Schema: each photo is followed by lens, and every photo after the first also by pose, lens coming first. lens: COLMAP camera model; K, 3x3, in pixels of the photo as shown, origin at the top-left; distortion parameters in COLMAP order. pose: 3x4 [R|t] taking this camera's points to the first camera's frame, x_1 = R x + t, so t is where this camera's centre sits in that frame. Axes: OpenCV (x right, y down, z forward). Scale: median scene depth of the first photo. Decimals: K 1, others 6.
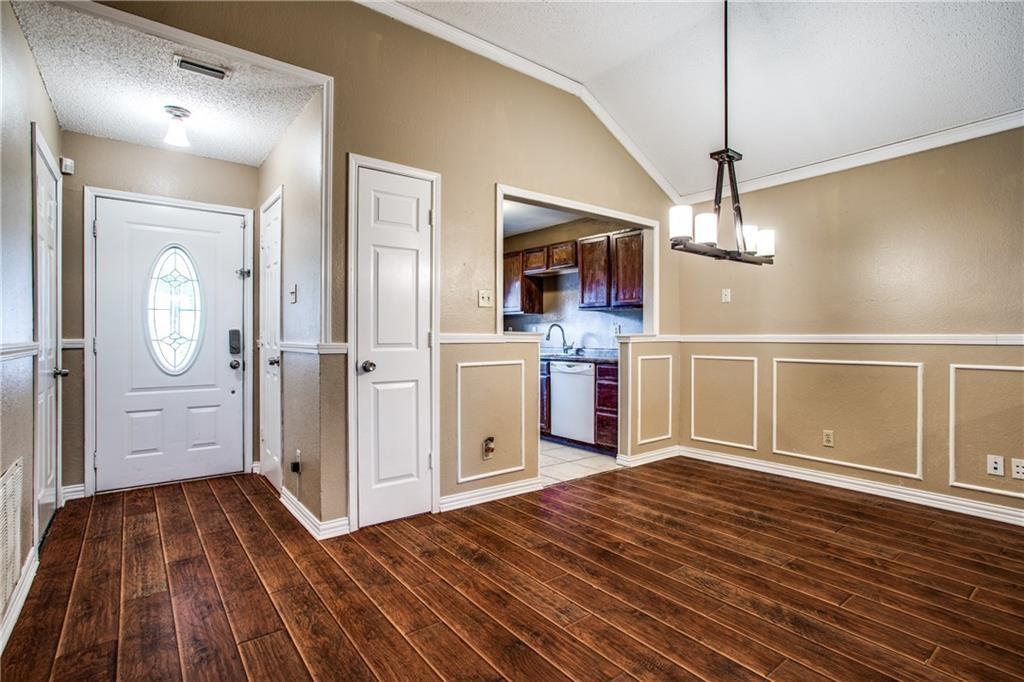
lens RADIAL K [[508.9, 0, 537.3], [0, 508.9, 332.5], [0, 0, 1]] dist [-0.072801, 0.018438]
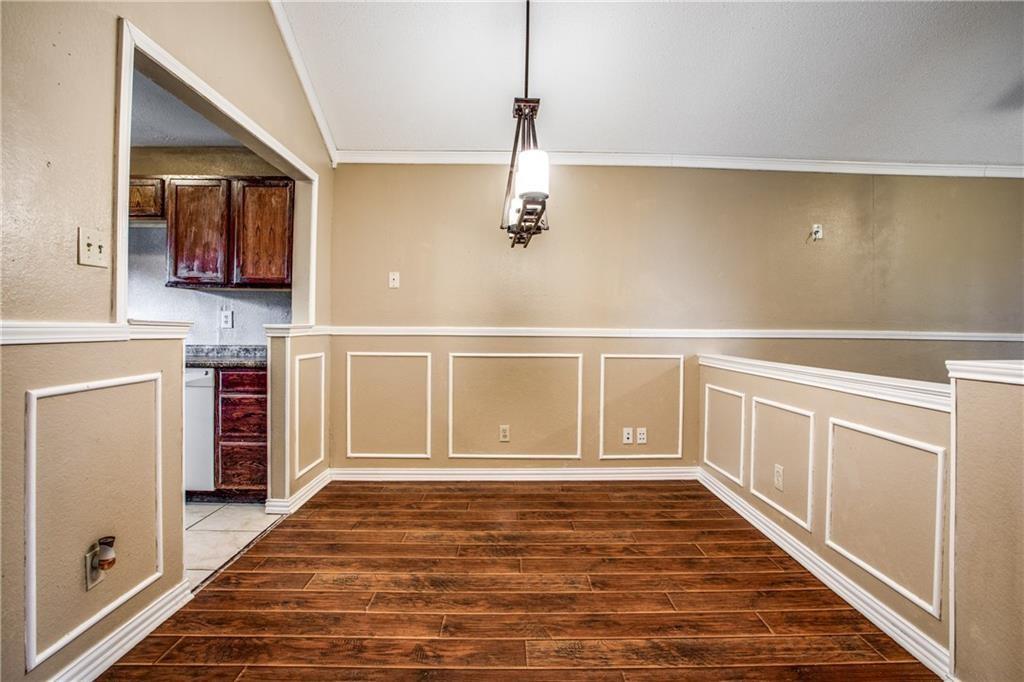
lens RADIAL K [[508.9, 0, 528.1], [0, 508.9, 323.3], [0, 0, 1]] dist [-0.072801, 0.018438]
pose [[0.607761, 0.012561, 0.794021, -0.199641], [-0.011116, 0.999911, -0.007309, 0.003226], [-0.794042, -0.004385, 0.607847, 0.382912]]
